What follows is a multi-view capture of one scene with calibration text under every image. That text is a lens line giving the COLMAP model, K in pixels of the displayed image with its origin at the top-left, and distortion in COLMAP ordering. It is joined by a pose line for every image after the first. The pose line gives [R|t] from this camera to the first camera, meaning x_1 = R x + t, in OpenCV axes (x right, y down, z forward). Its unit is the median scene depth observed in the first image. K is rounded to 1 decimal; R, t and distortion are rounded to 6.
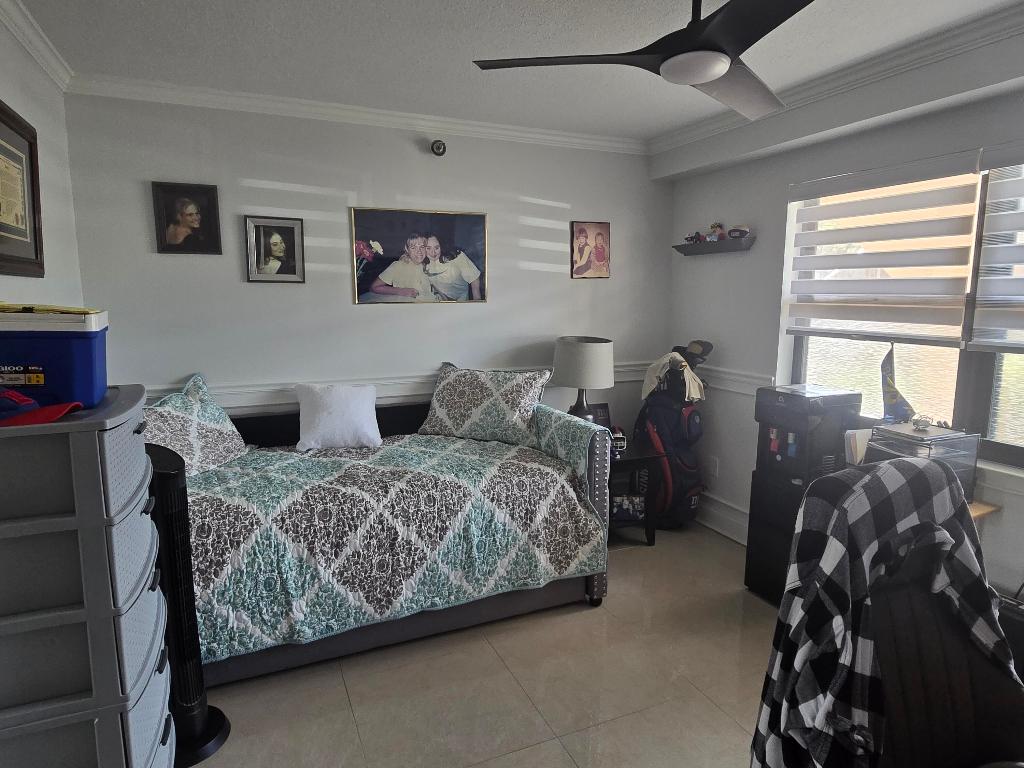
lens RADIAL K [[613.7, 0, 512.0], [0, 613.7, 384.0], [0, 0, 1]] dist [-0.025312, -0.002155]
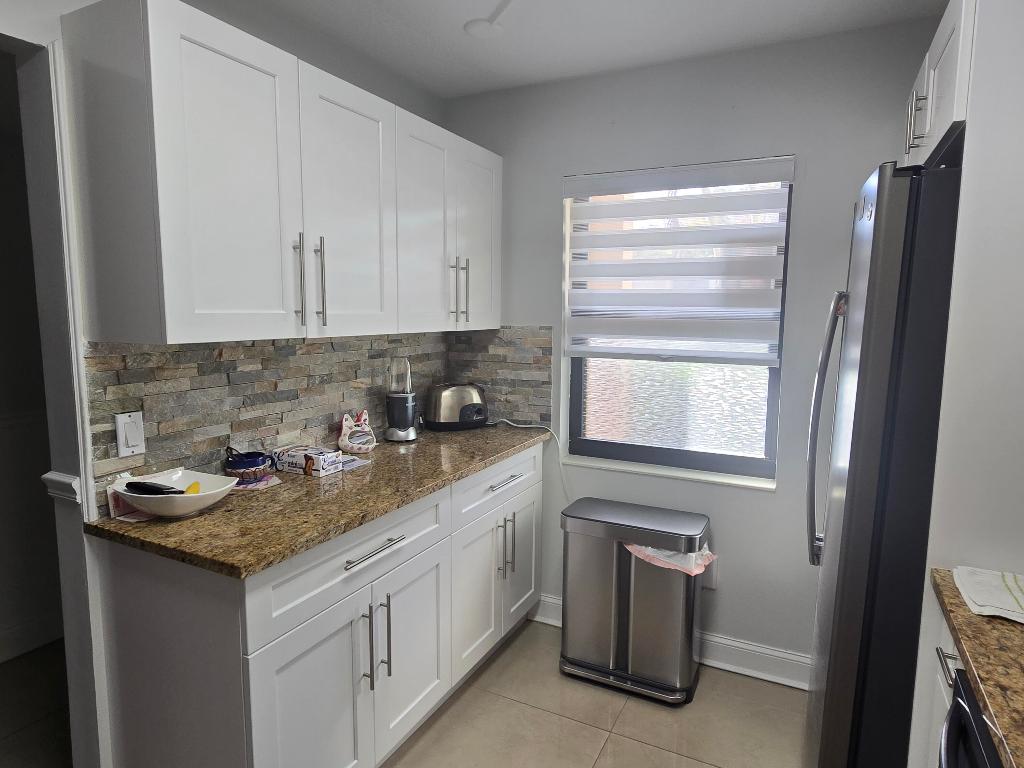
lens RADIAL K [[613.7, 0, 512.0], [0, 613.7, 384.0], [0, 0, 1]] dist [-0.025312, -0.002155]
pose [[0.773319, -0.076614, 0.629371, -0.149382], [0.088969, 0.995963, 0.011922, -0.071592], [-0.627744, 0.046775, 0.777013, 0.473260]]
